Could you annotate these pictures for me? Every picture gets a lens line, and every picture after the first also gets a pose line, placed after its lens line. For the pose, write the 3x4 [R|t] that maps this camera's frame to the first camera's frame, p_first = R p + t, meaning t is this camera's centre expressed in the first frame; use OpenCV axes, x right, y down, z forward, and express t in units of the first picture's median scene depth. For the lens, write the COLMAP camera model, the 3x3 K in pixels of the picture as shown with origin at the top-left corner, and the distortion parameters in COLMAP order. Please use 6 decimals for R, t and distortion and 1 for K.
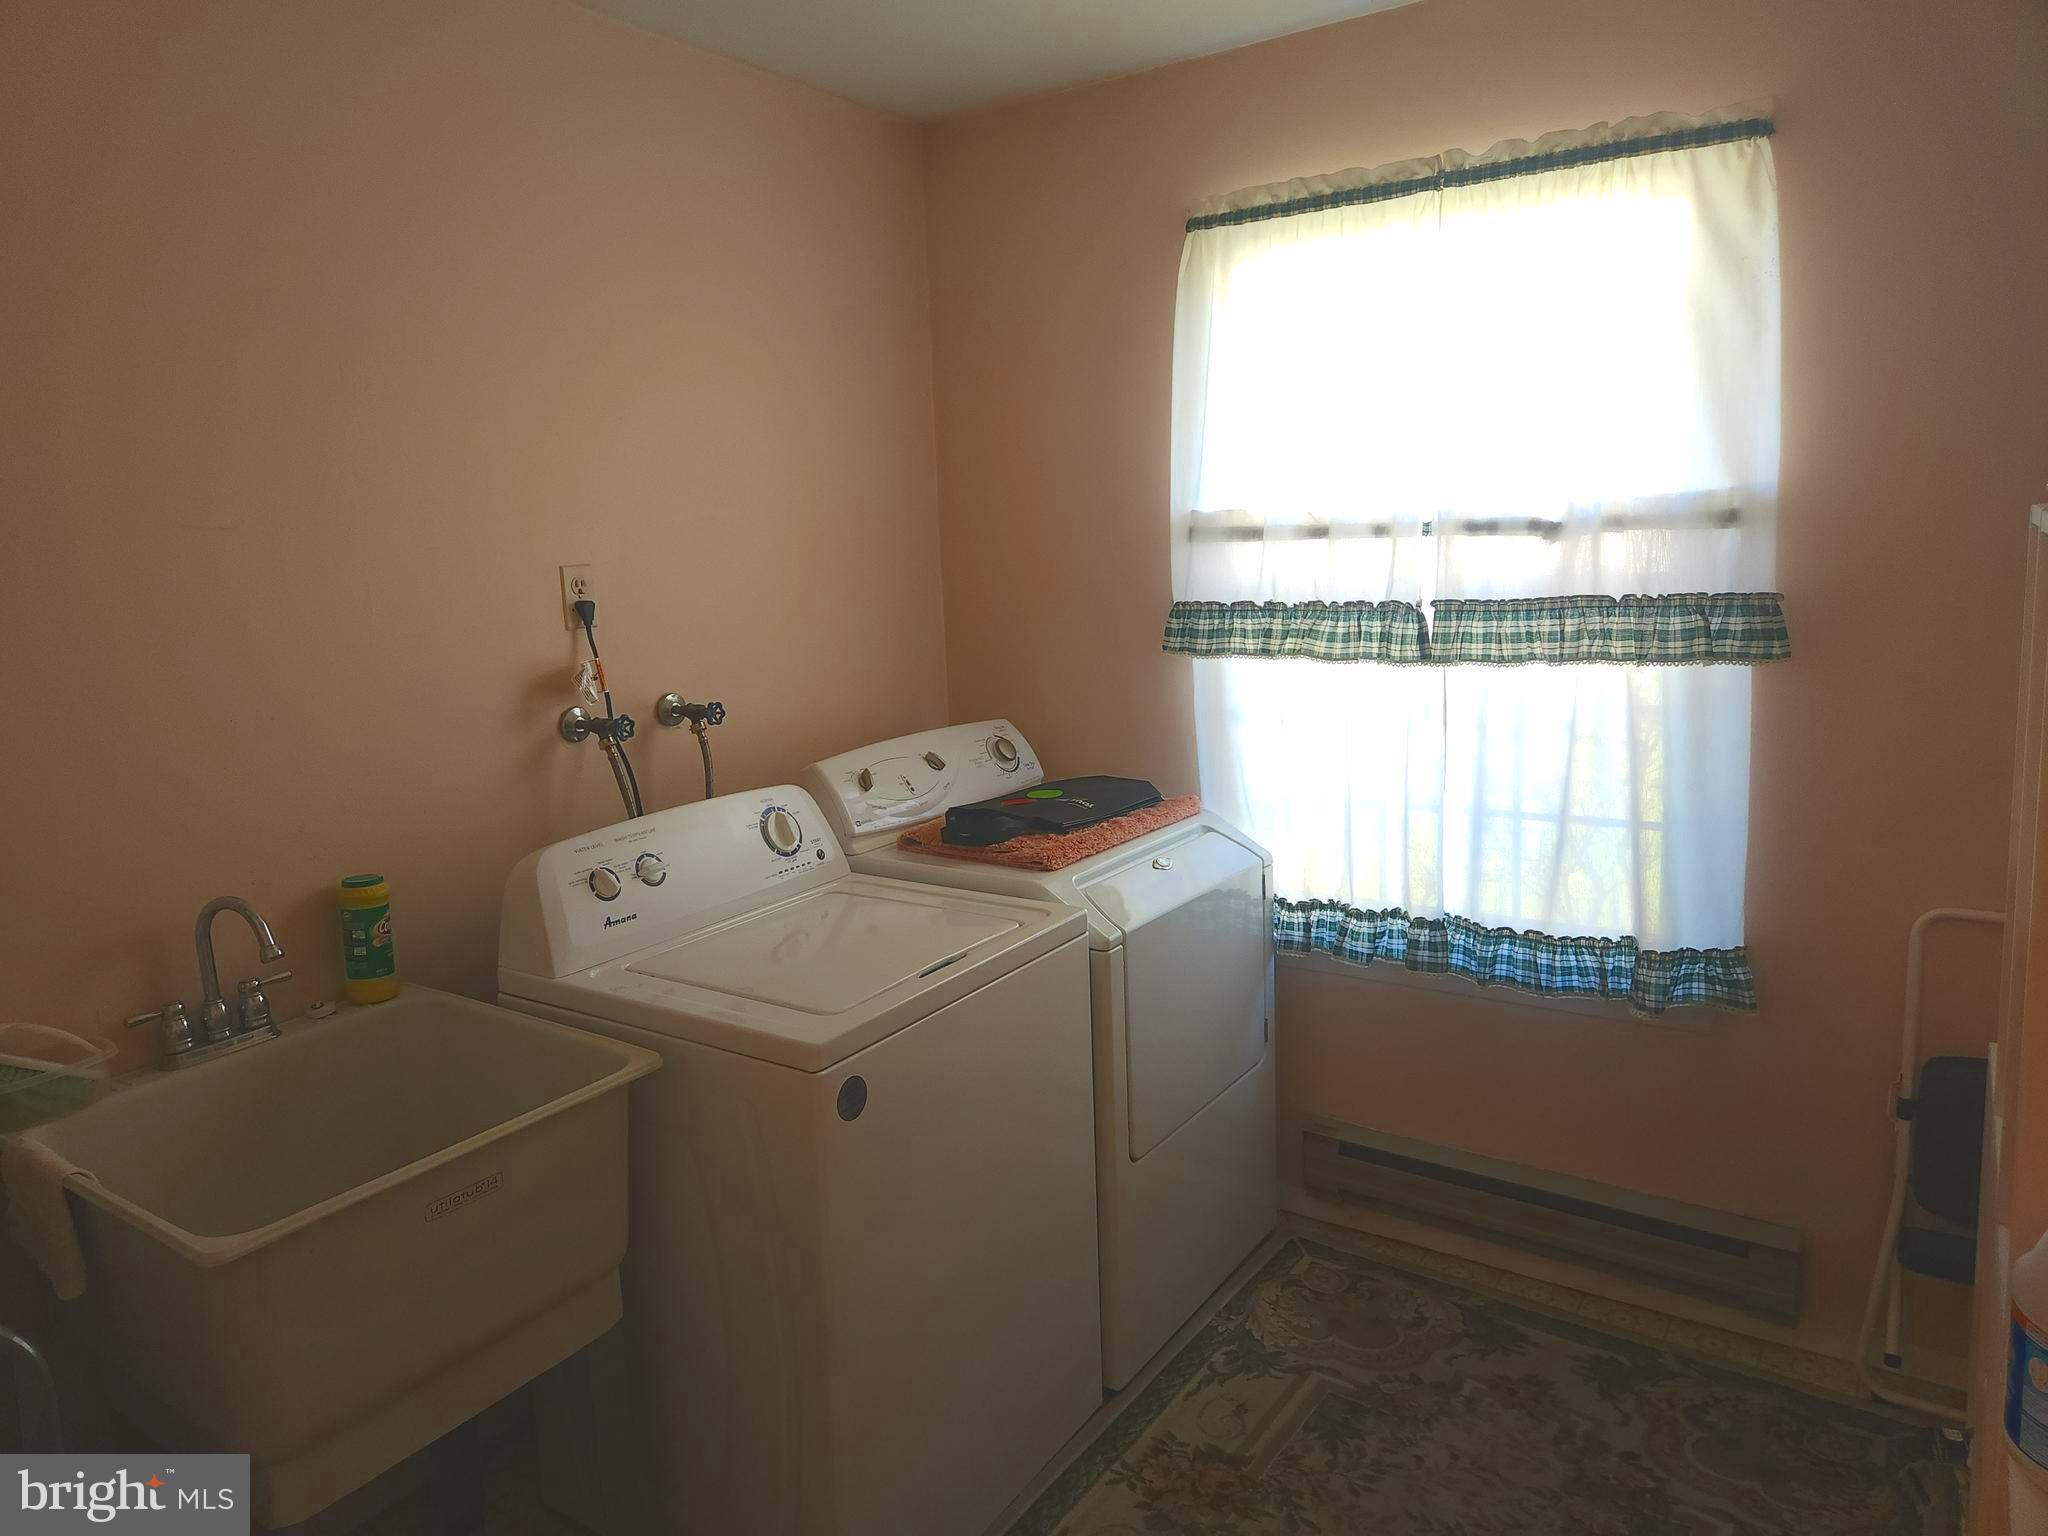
lens RADIAL K [[1352.1, 0, 1007.5], [0, 1352.1, 743.8], [0, 0, 1]] dist [0.079053, -0.069051]
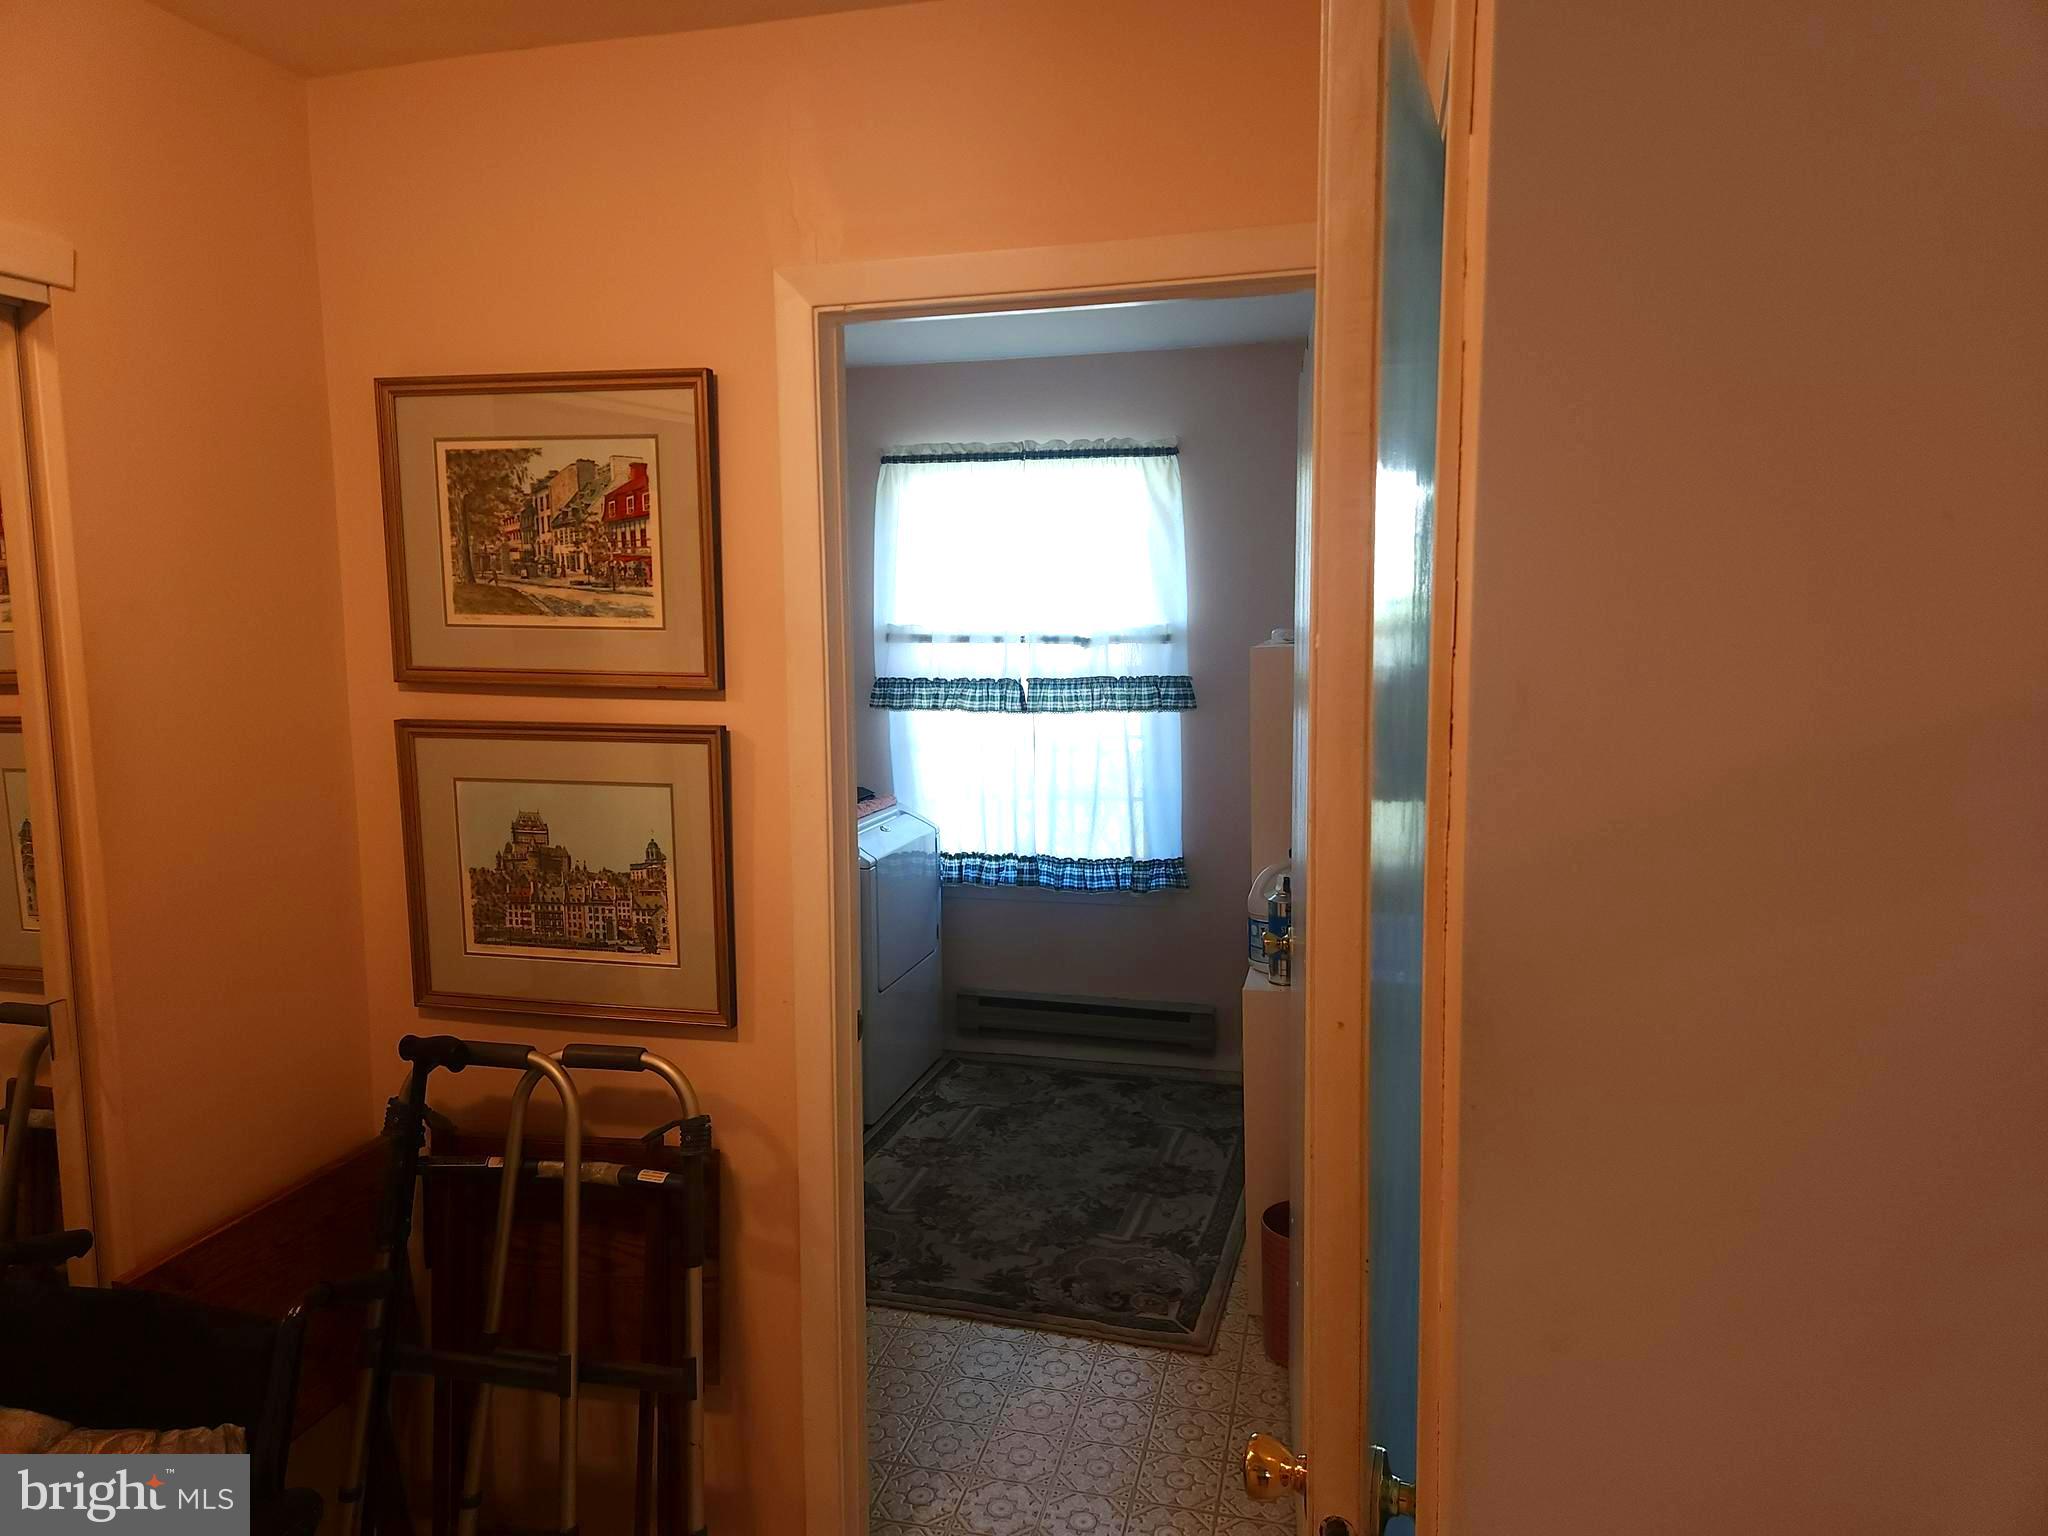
lens RADIAL K [[1352.1, 0, 1042.1], [0, 1352.1, 741.1], [0, 0, 1]] dist [0.079053, -0.069051]
pose [[0.934822, -0.006116, 0.355065, -0.324740], [0.029760, 0.997684, -0.061167, 0.093676], [-0.353868, 0.067747, 0.932839, -0.718175]]
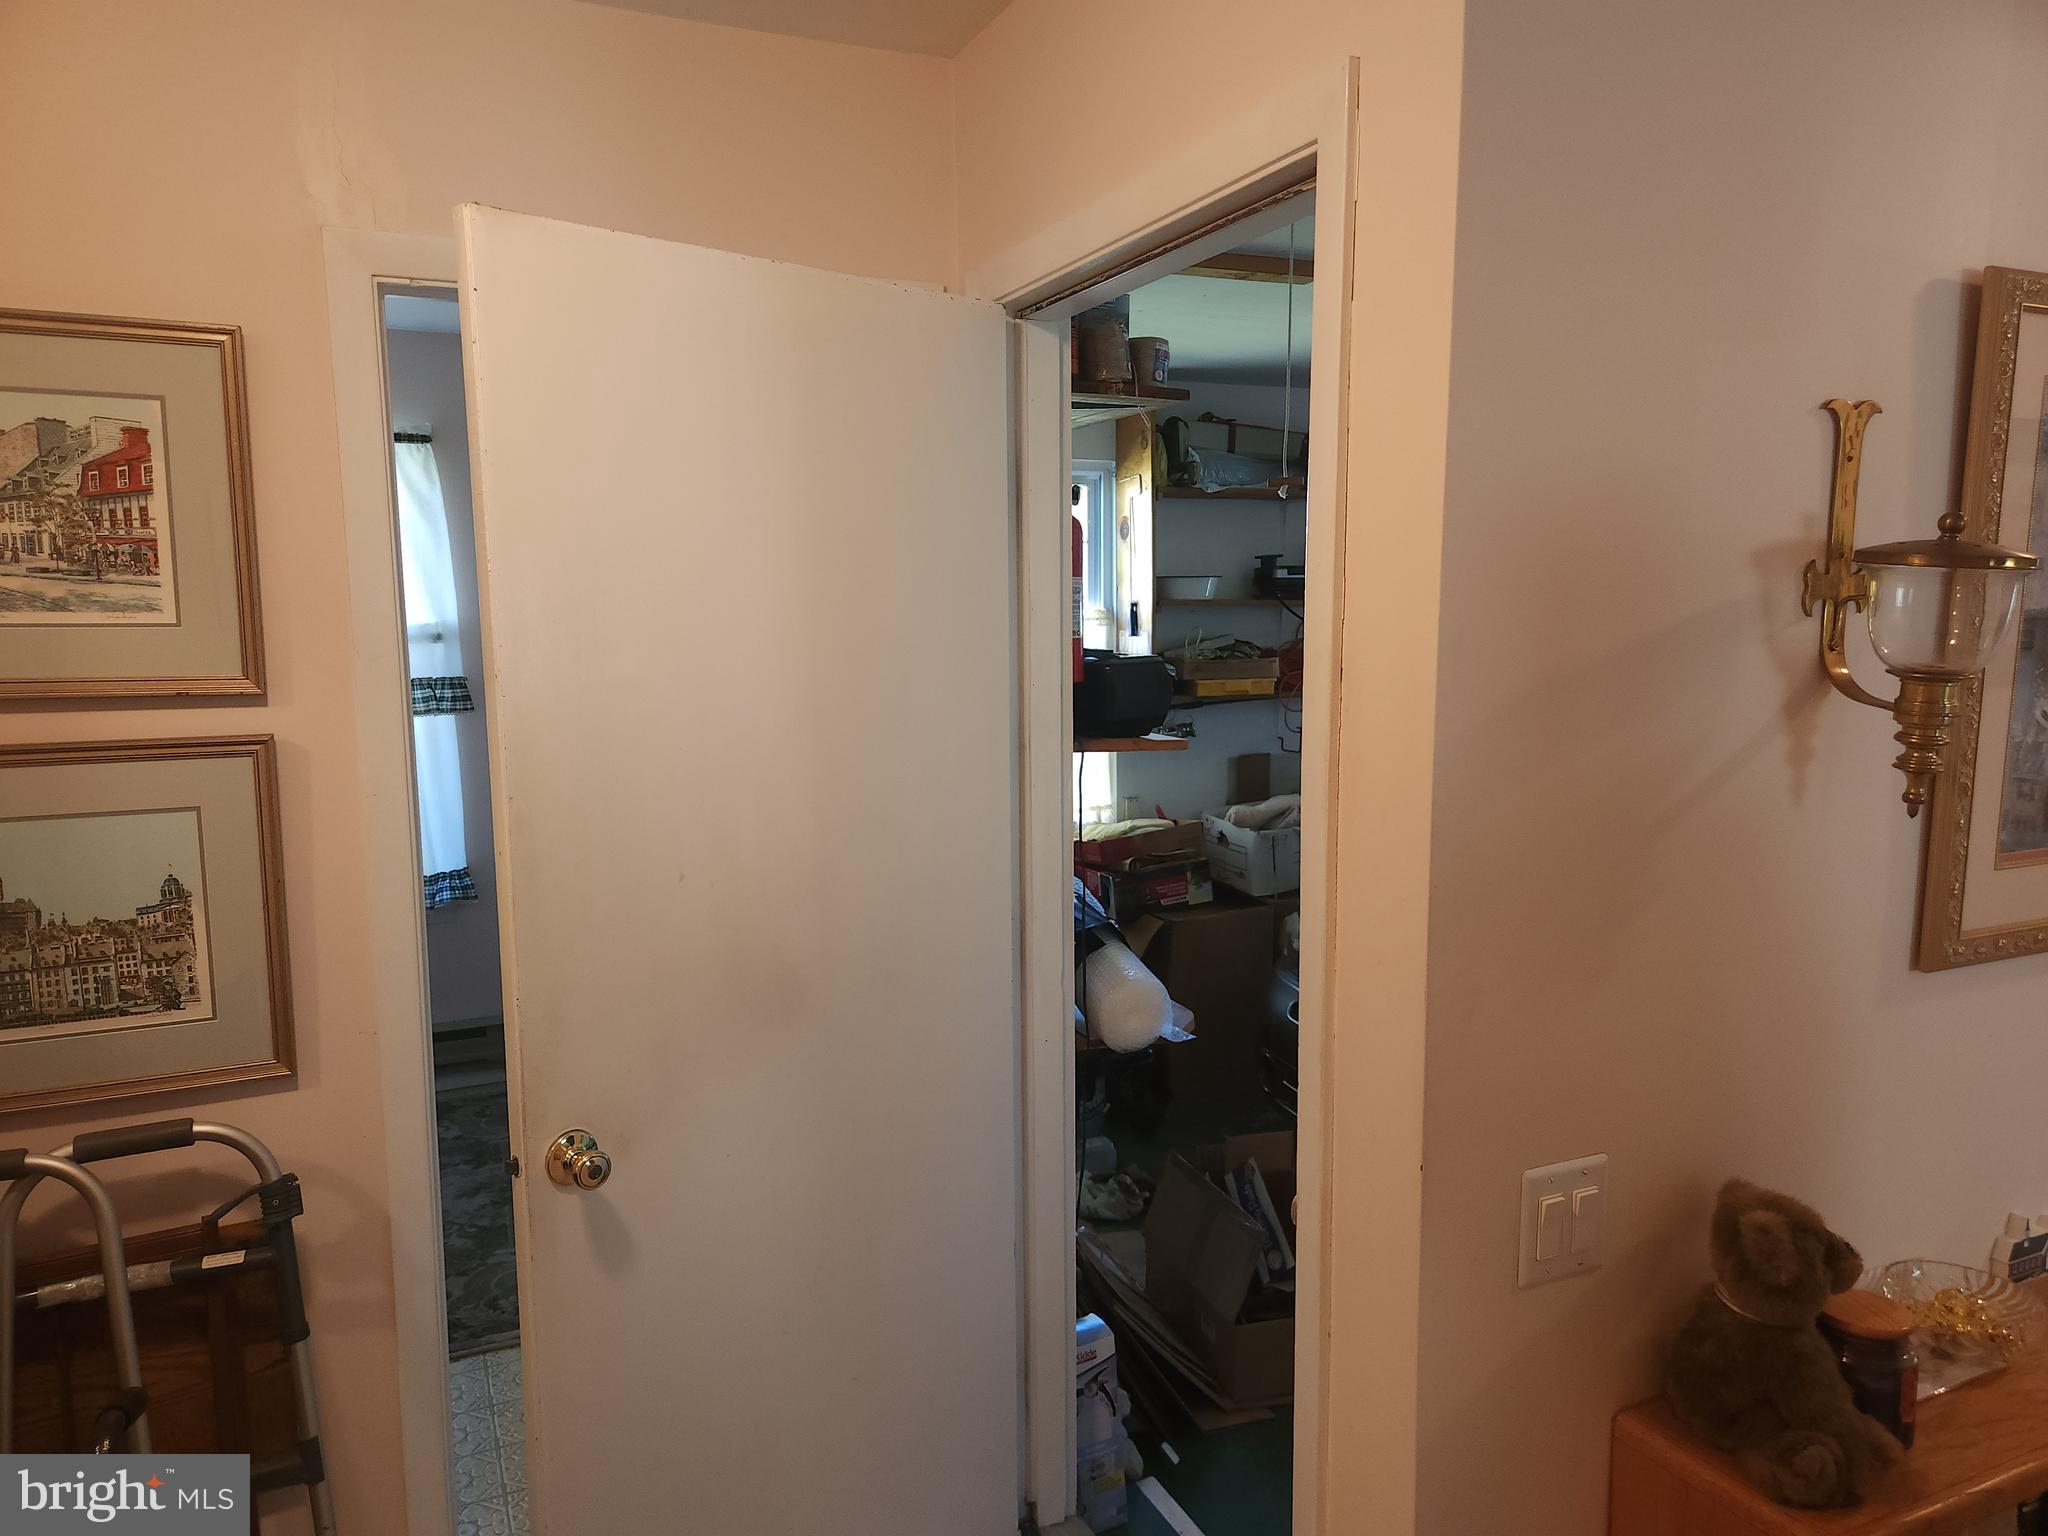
lens RADIAL K [[1352.1, 0, 1023.8], [0, 1352.1, 757.8], [0, 0, 1]] dist [0.079053, -0.069051]
pose [[0.505627, -0.068152, 0.860056, -0.656427], [0.126849, 0.991914, 0.004026, 0.088440], [-0.853376, 0.107062, 0.510184, -0.593512]]
